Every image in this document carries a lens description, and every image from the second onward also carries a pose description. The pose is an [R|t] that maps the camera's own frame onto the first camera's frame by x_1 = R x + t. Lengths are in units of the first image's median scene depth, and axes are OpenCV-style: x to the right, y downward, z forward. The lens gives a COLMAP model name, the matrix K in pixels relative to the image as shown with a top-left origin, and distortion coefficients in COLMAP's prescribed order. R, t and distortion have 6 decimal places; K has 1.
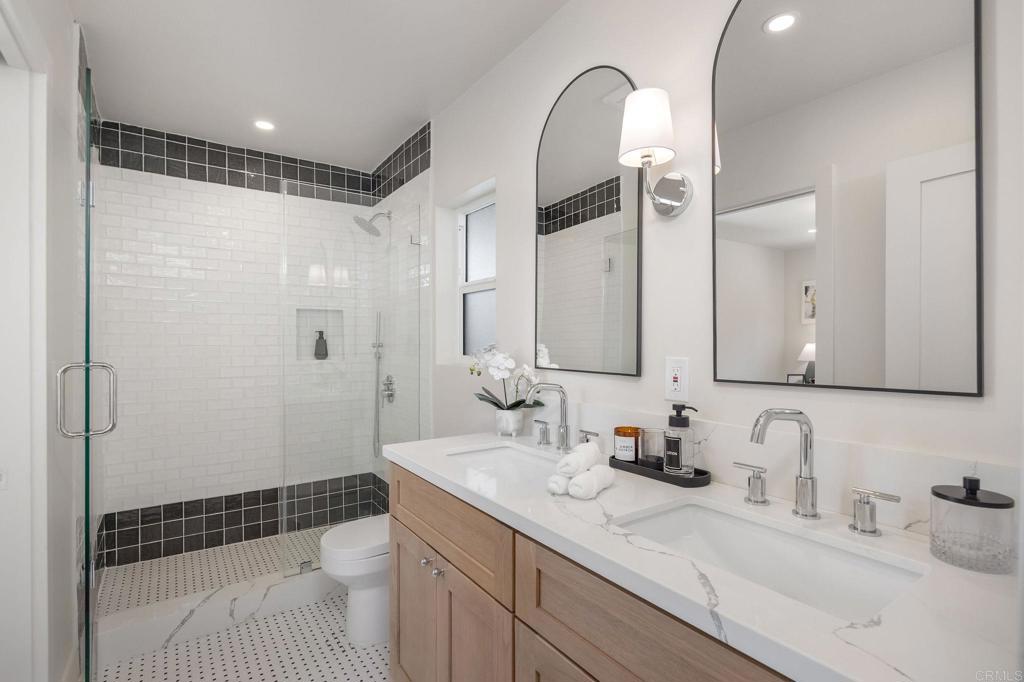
lens RADIAL K [[496.7, 0, 512.3], [0, 496.7, 341.1], [0, 0, 1]] dist [-0.000424, -0.000138]
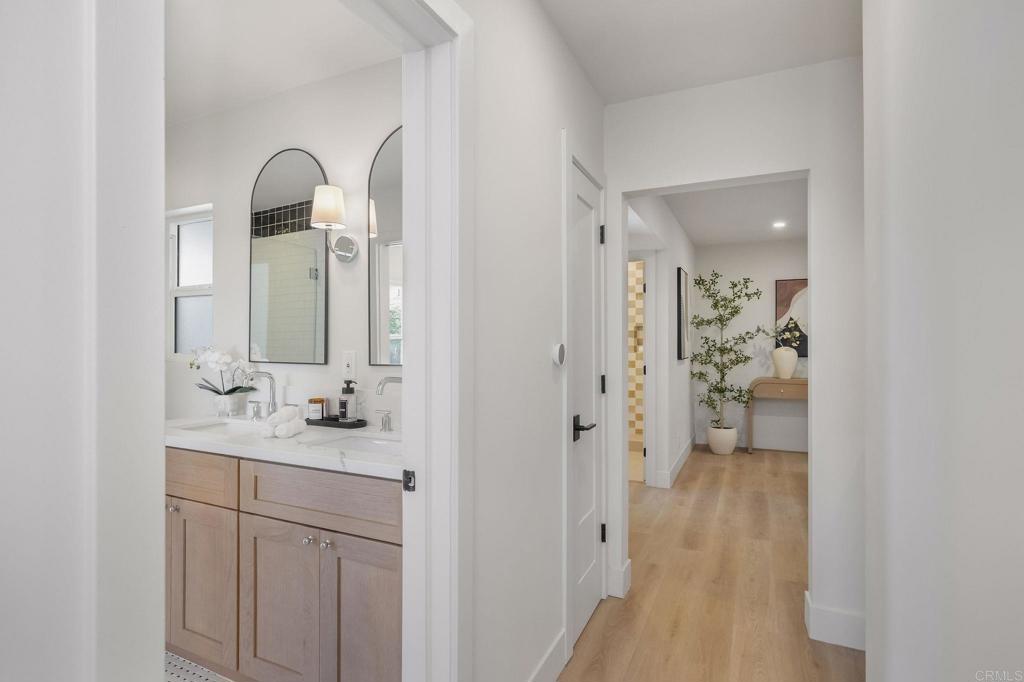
lens RADIAL K [[569.3, 0, 509.2], [0, 569.3, 334.9], [0, 0, 1]] dist [-0.004978, -0.000045]
pose [[0.880559, 0.003535, 0.473923, -0.066632], [-0.001189, 0.999986, -0.005251, -0.009875], [-0.473935, 0.004060, 0.880550, -0.700079]]
